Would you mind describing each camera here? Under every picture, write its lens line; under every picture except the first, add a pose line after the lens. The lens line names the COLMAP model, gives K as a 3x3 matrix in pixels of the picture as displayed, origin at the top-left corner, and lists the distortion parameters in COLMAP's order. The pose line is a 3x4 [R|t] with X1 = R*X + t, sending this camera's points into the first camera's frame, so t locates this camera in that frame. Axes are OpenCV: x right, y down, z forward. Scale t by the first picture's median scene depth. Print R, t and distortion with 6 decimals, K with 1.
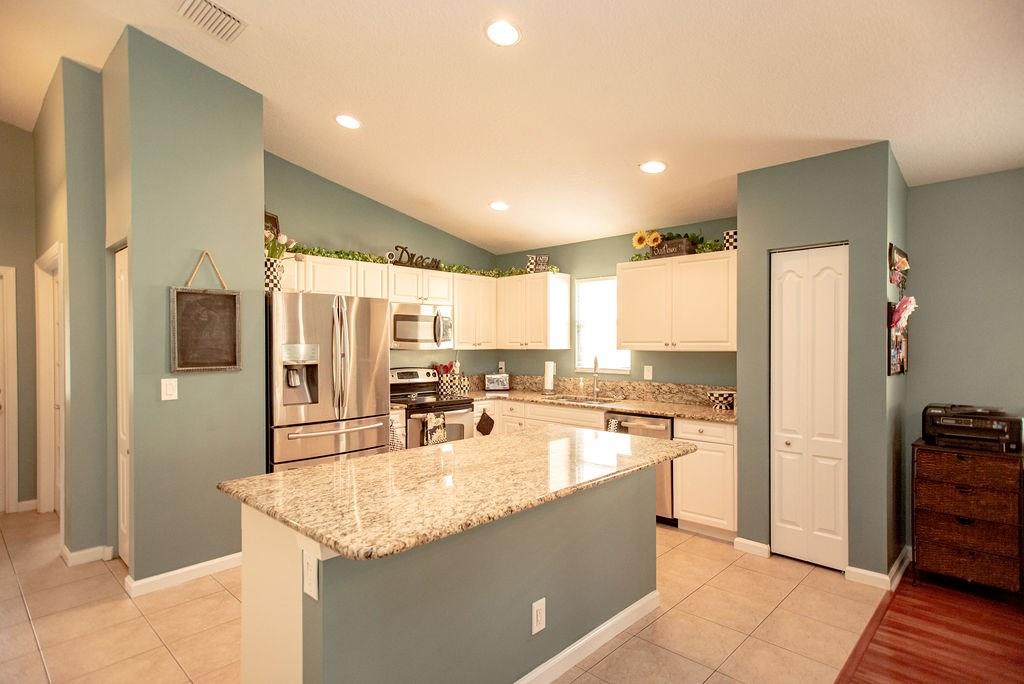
lens RADIAL K [[535.0, 0, 509.9], [0, 535.0, 345.7], [0, 0, 1]] dist [0.015347, -0.000409]
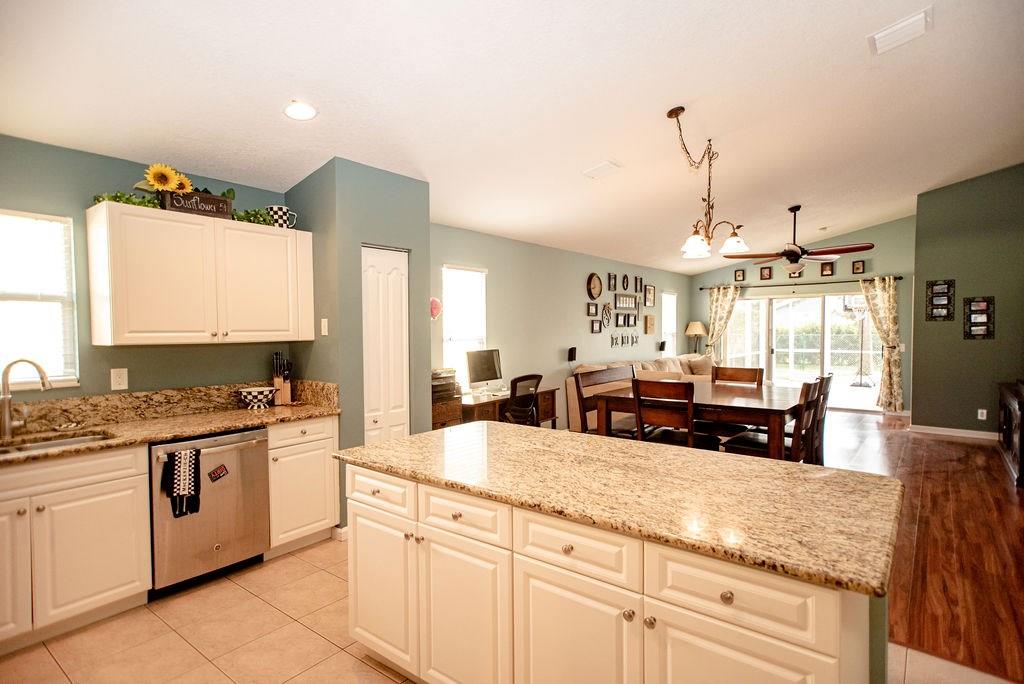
lens RADIAL K [[535.0, 0, 507.8], [0, 535.0, 342.1], [0, 0, 1]] dist [0.015347, -0.000409]
pose [[-0.094391, -0.022646, 0.995278, -0.578303], [0.014194, 0.999609, 0.024091, -0.004412], [-0.995434, 0.016401, -0.094032, 0.791137]]
